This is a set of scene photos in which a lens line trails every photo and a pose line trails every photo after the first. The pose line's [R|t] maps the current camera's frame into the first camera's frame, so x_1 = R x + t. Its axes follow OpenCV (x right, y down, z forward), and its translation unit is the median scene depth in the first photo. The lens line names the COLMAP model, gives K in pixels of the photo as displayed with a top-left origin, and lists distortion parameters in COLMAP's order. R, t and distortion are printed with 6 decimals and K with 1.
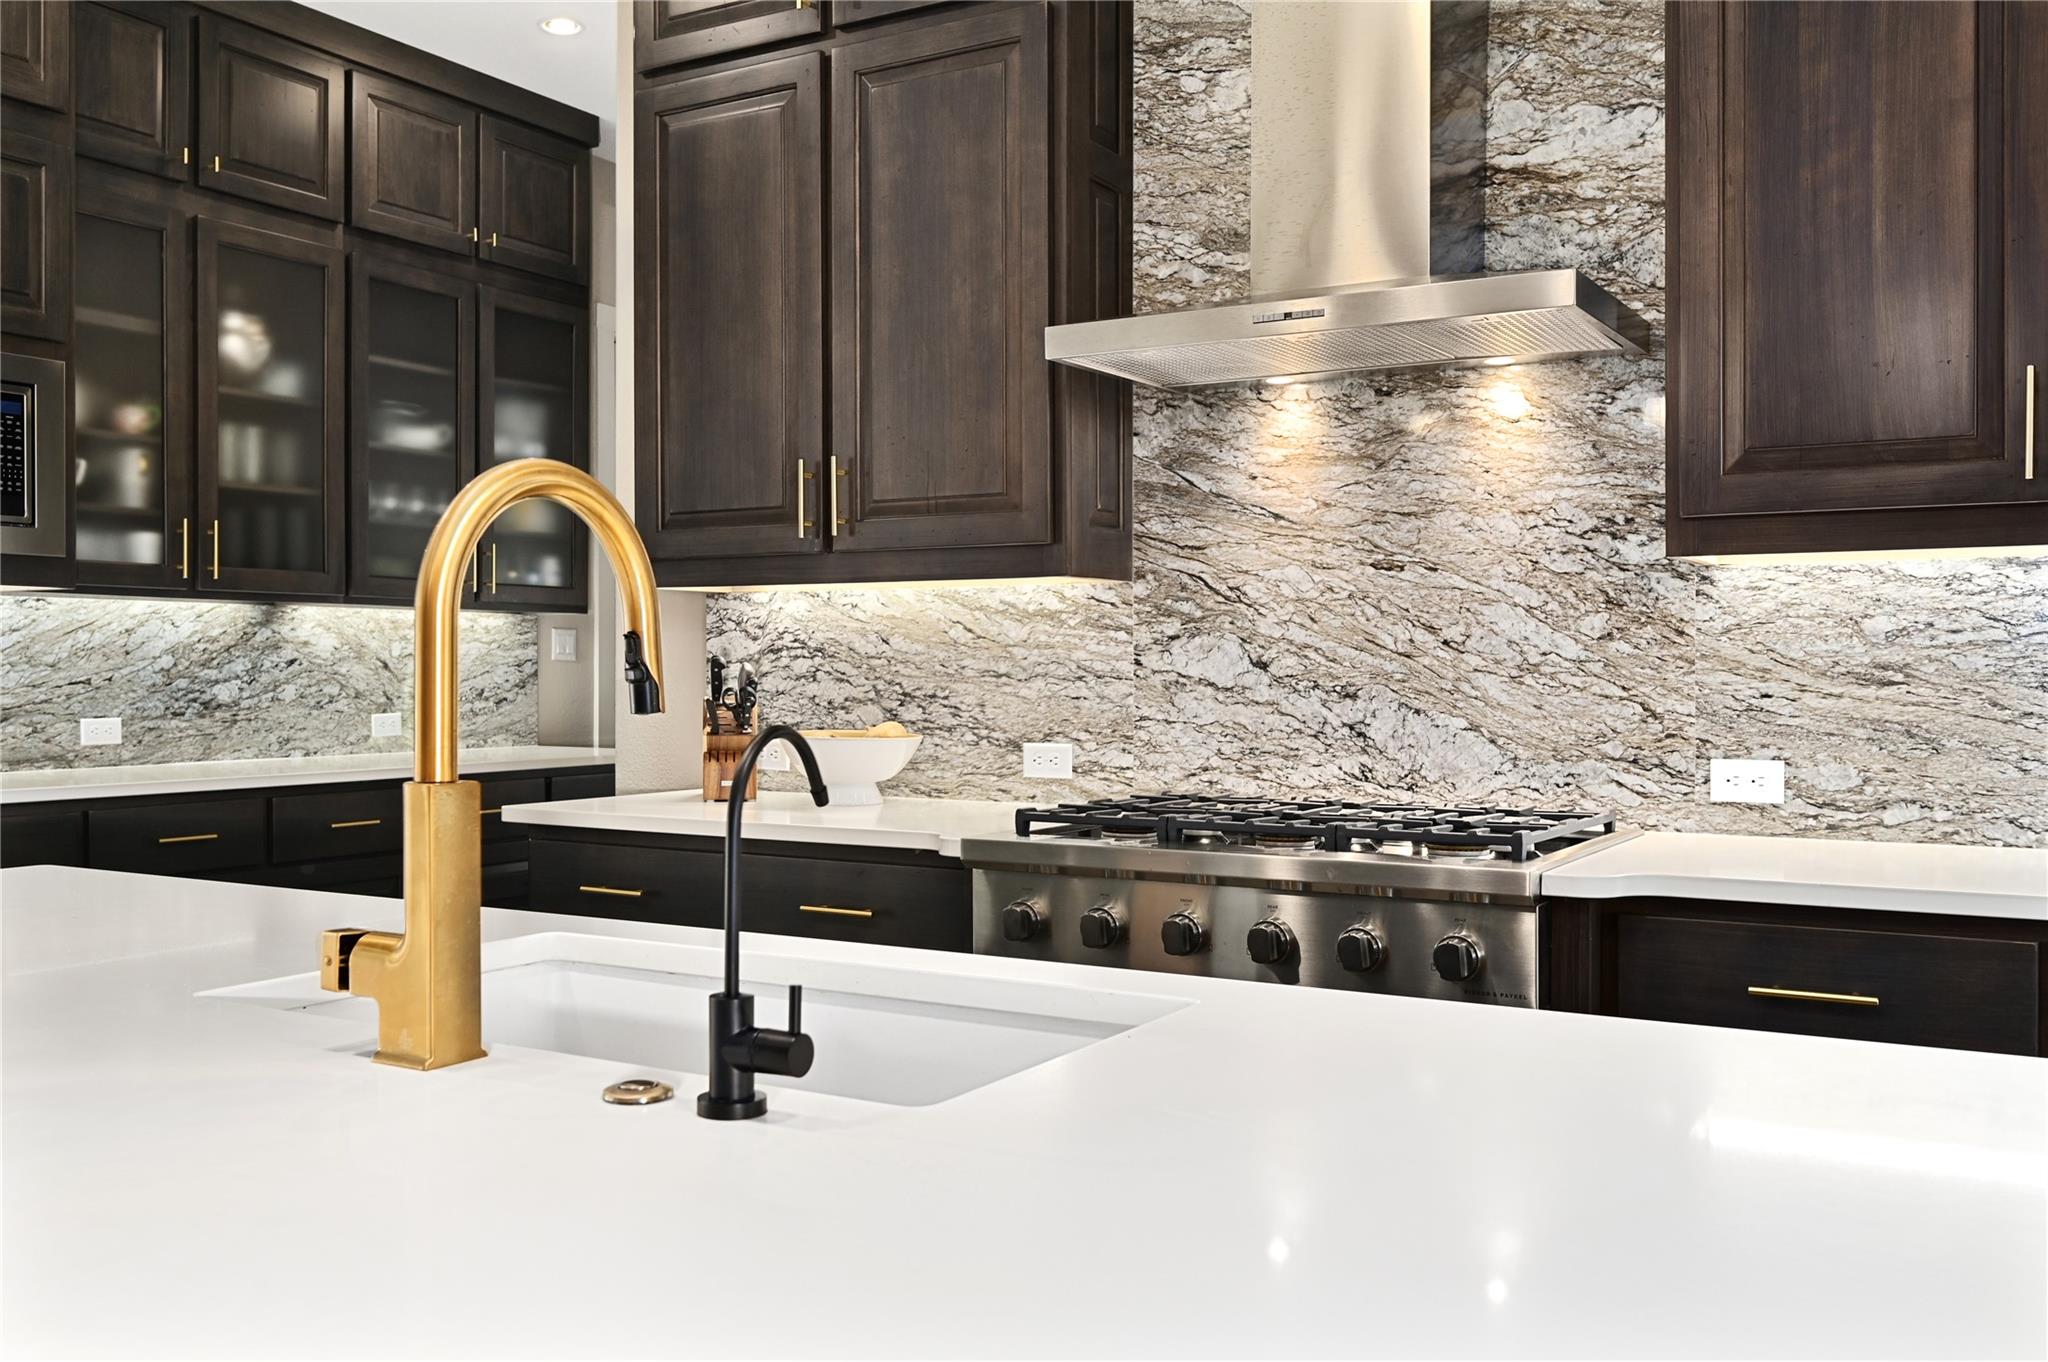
lens RADIAL K [[1764.3, 0, 1027.9], [0, 1764.3, 681.6], [0, 0, 1]] dist [-0.003794, -0.003094]
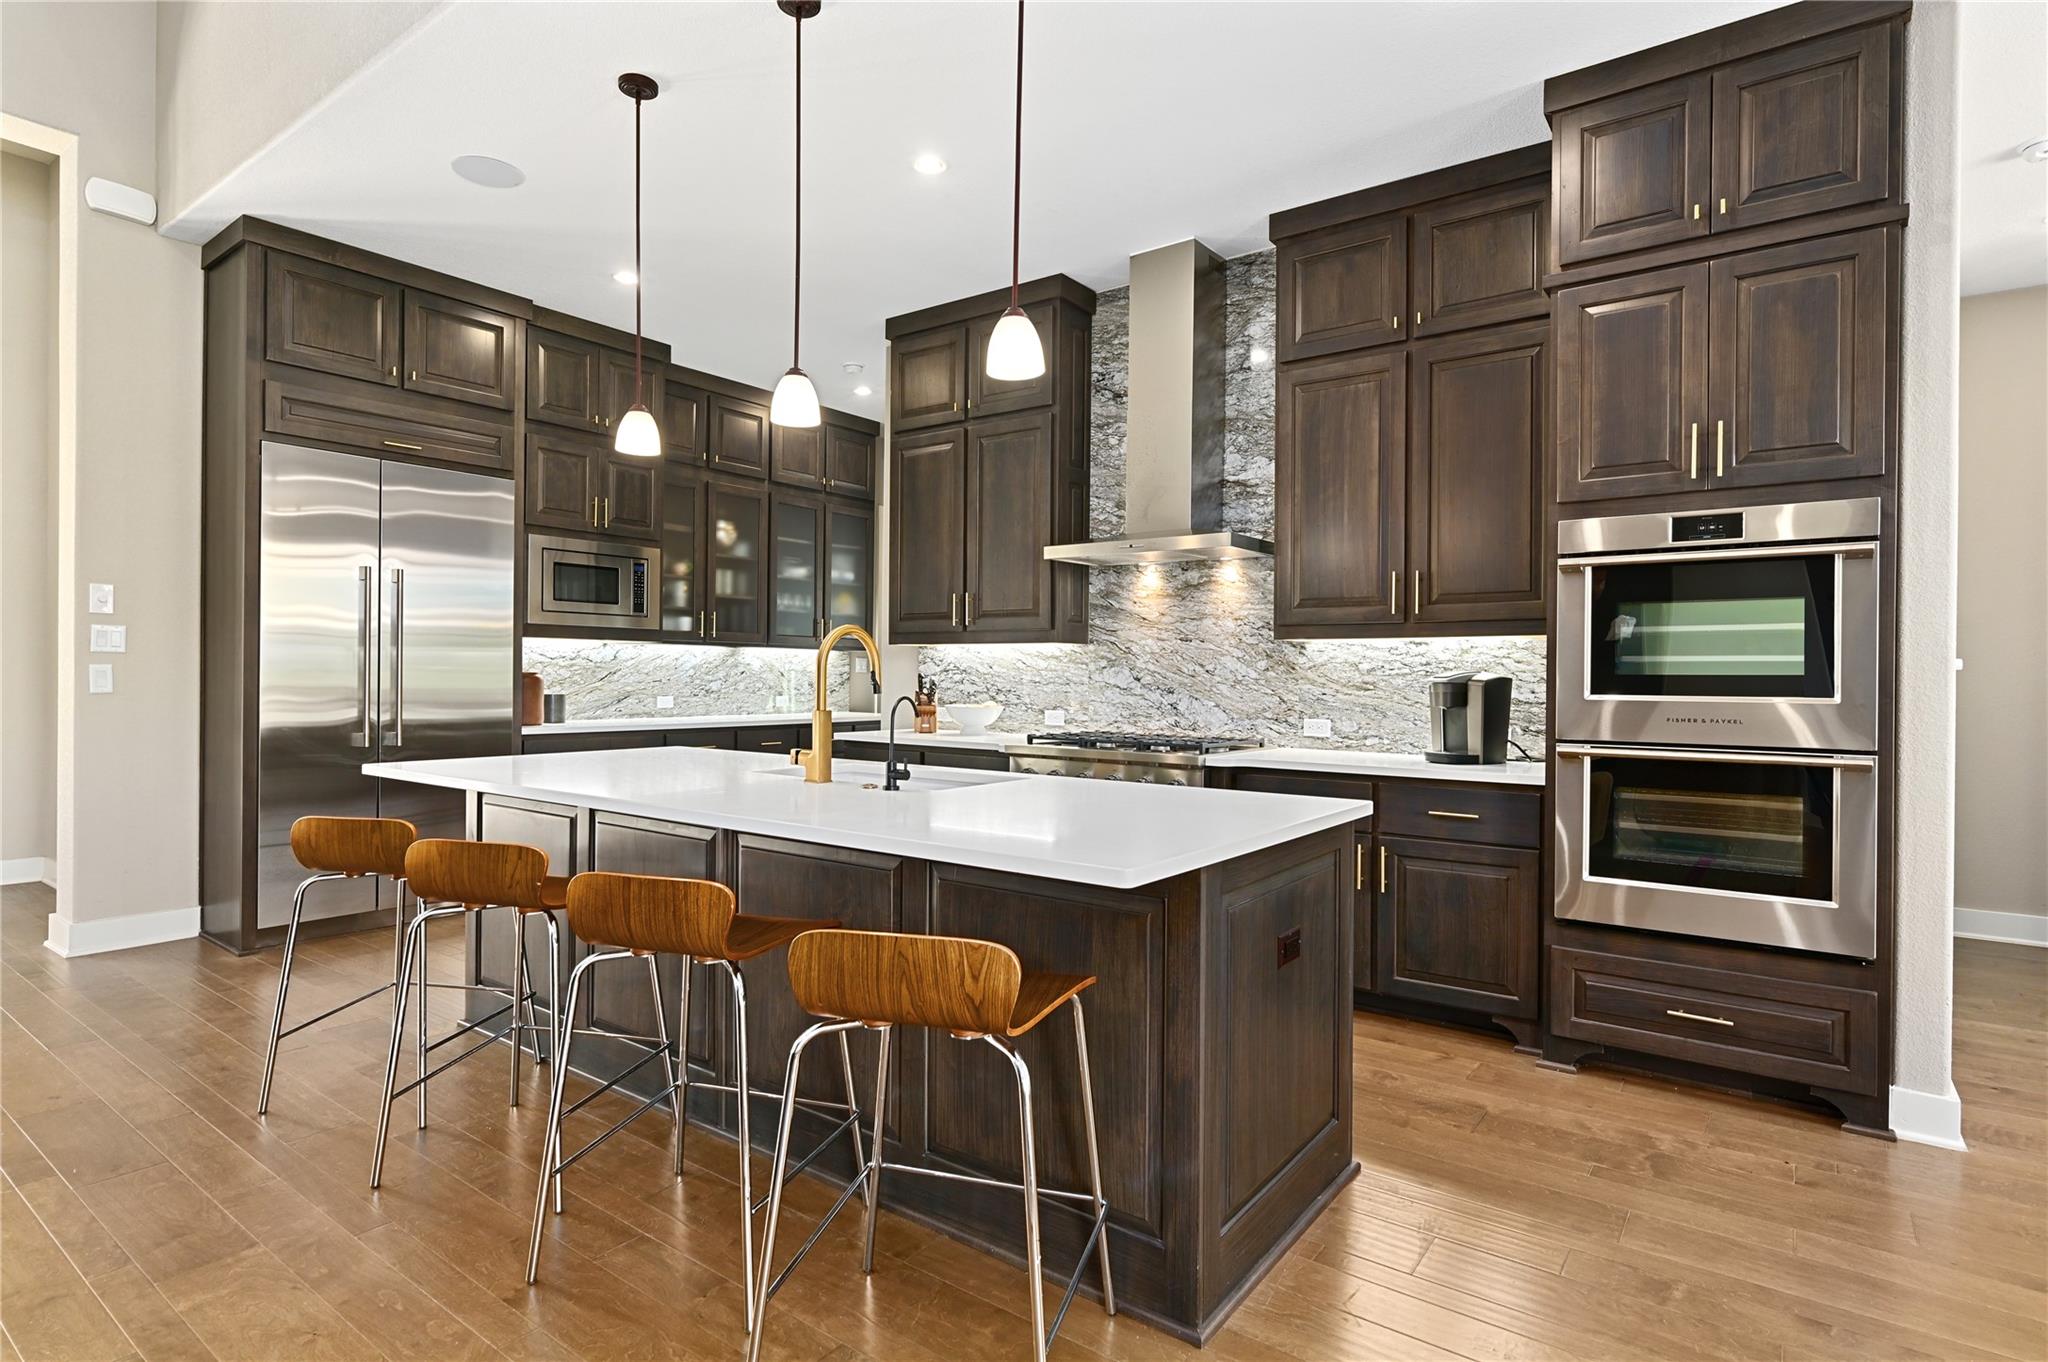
lens RADIAL K [[1049.9, 0, 1023.1], [0, 1049.9, 674.1], [0, 0, 1]] dist [0.005120, 0.000311]
pose [[0.994019, 0.009565, -0.108790, 0.130363], [-0.010587, 0.999905, -0.008812, -0.002174], [0.108695, 0.009911, 0.994026, -0.455962]]
